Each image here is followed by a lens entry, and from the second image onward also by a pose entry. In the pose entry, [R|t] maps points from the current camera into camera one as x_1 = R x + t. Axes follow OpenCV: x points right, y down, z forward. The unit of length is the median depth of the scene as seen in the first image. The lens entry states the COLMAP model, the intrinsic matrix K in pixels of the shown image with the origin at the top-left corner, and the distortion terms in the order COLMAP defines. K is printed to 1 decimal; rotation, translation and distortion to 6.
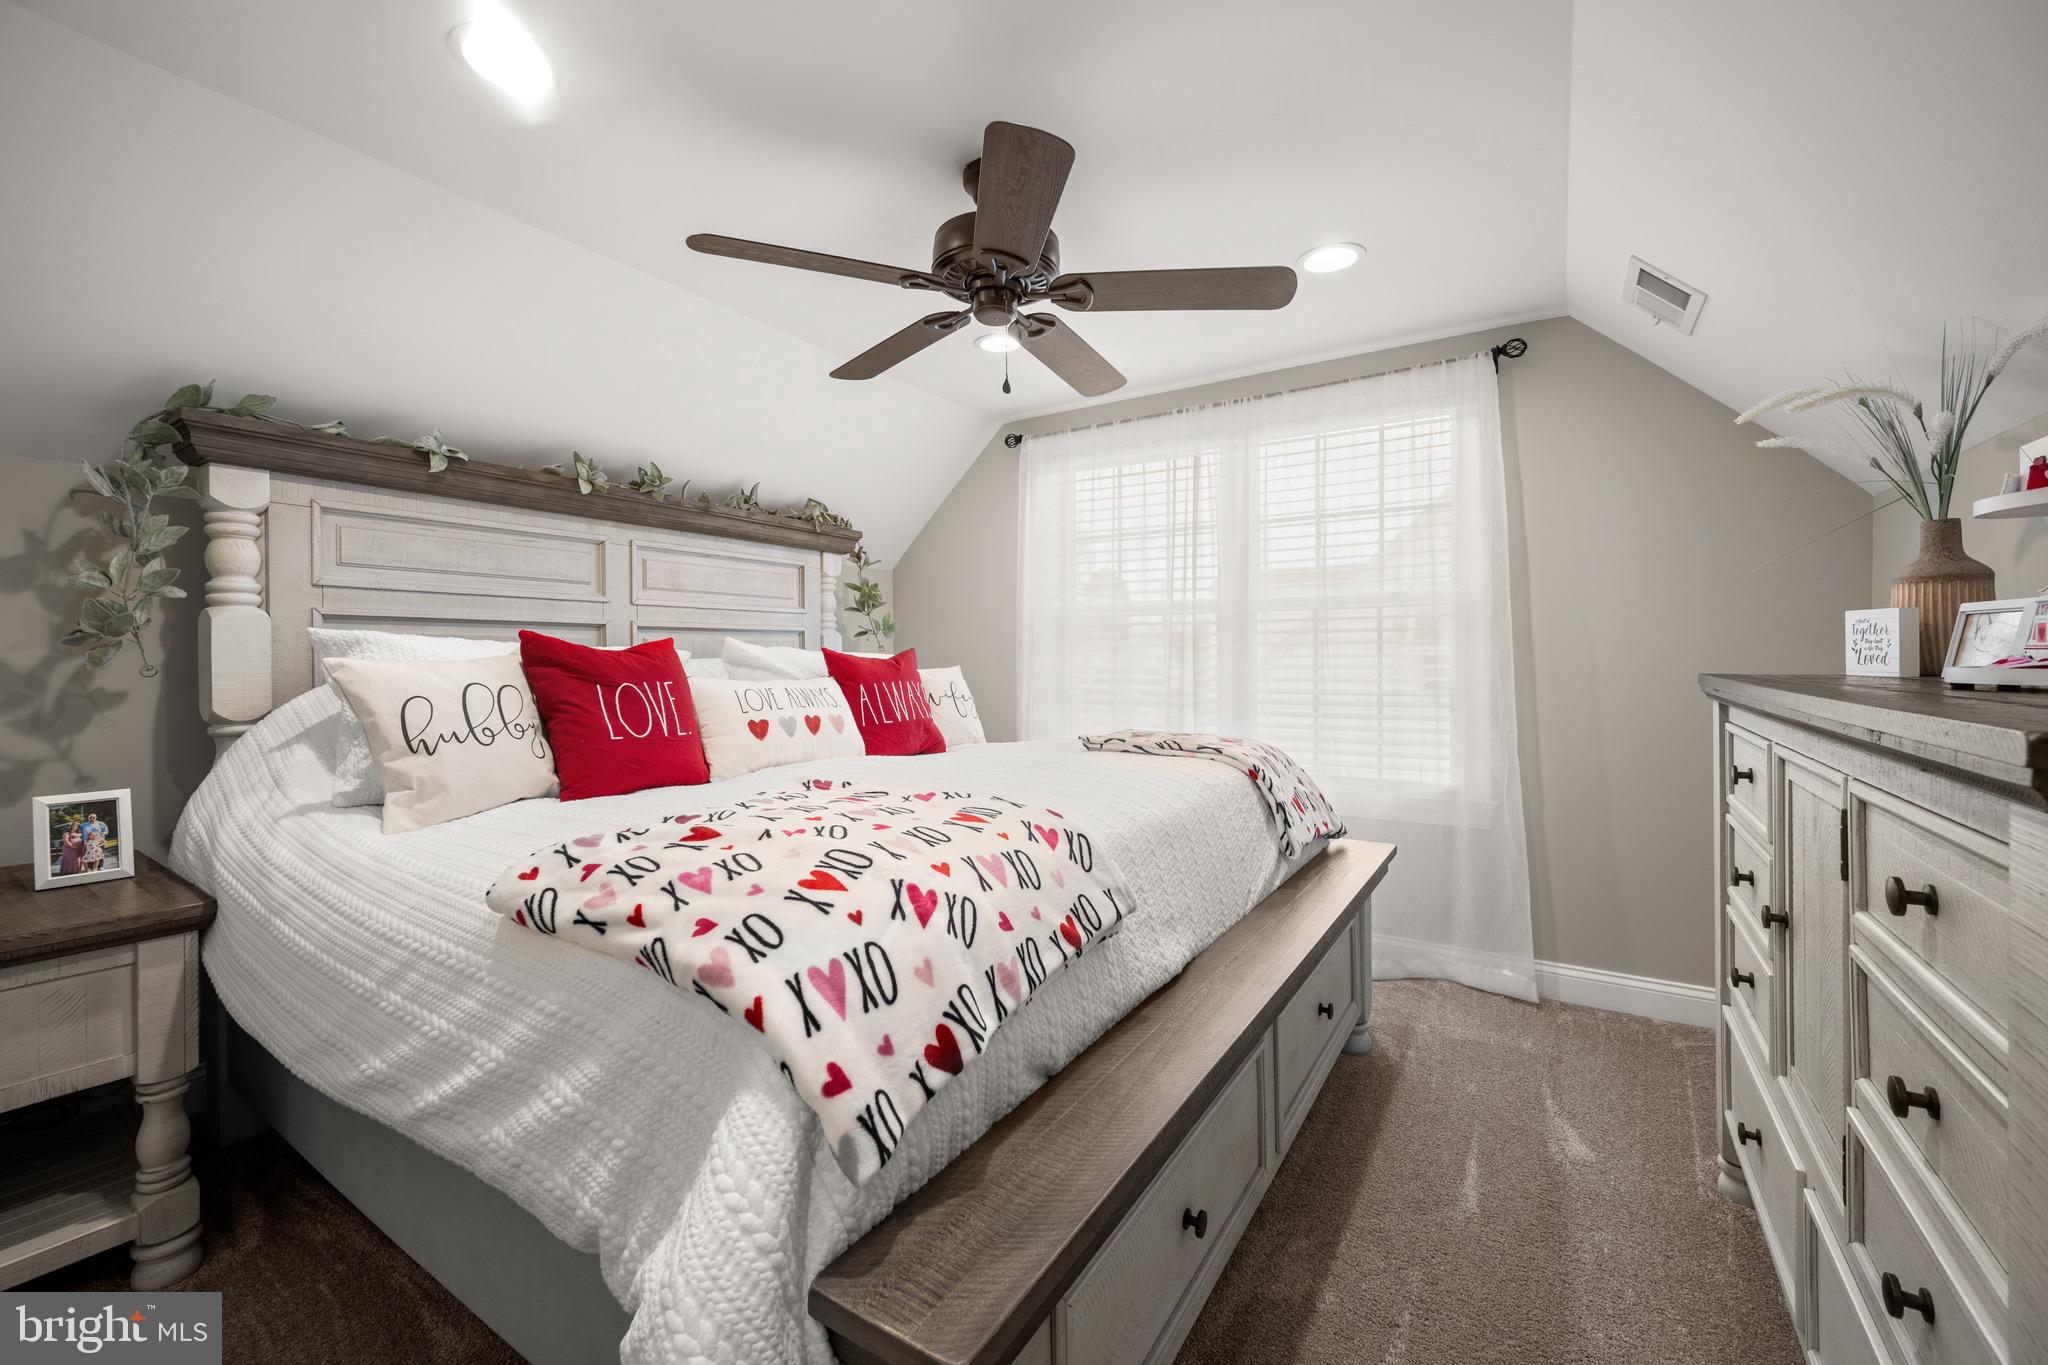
lens RADIAL K [[839.1, 0, 998.3], [0, 839.1, 692.8], [0, 0, 1]] dist [-0.000759, -0.000219]
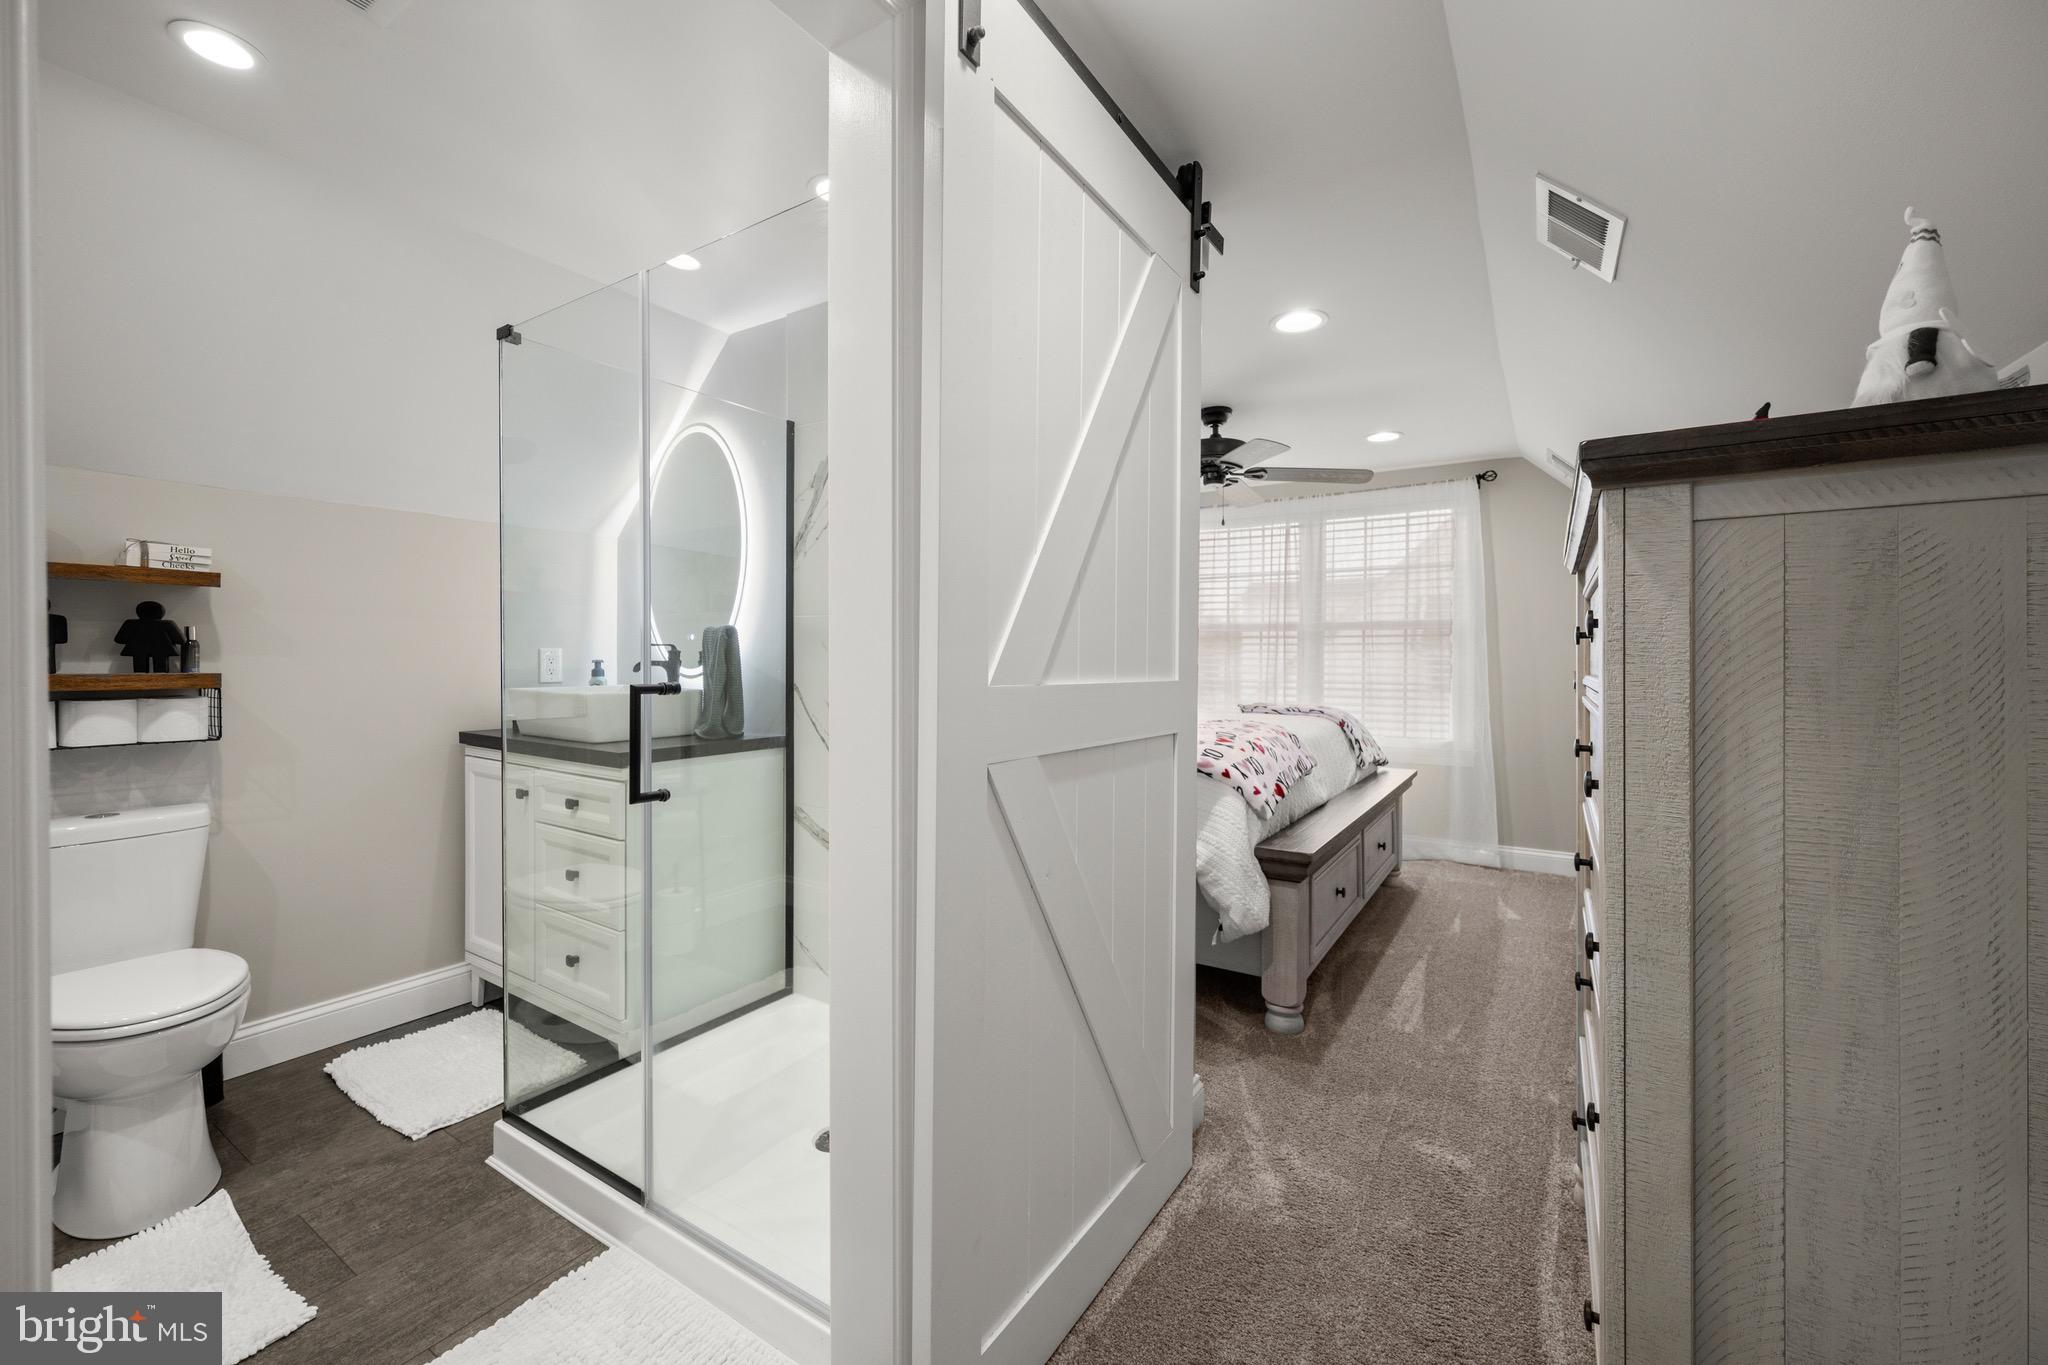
lens RADIAL K [[831.4, 0, 1024.0], [0, 831.4, 682.5], [0, 0, 1]] dist [0.000252, -0.000001]
pose [[0.999812, 0.011208, 0.015798, -0.348376], [-0.011082, 0.999906, -0.008084, 0.023188], [-0.015887, 0.007907, 0.999843, -0.670145]]
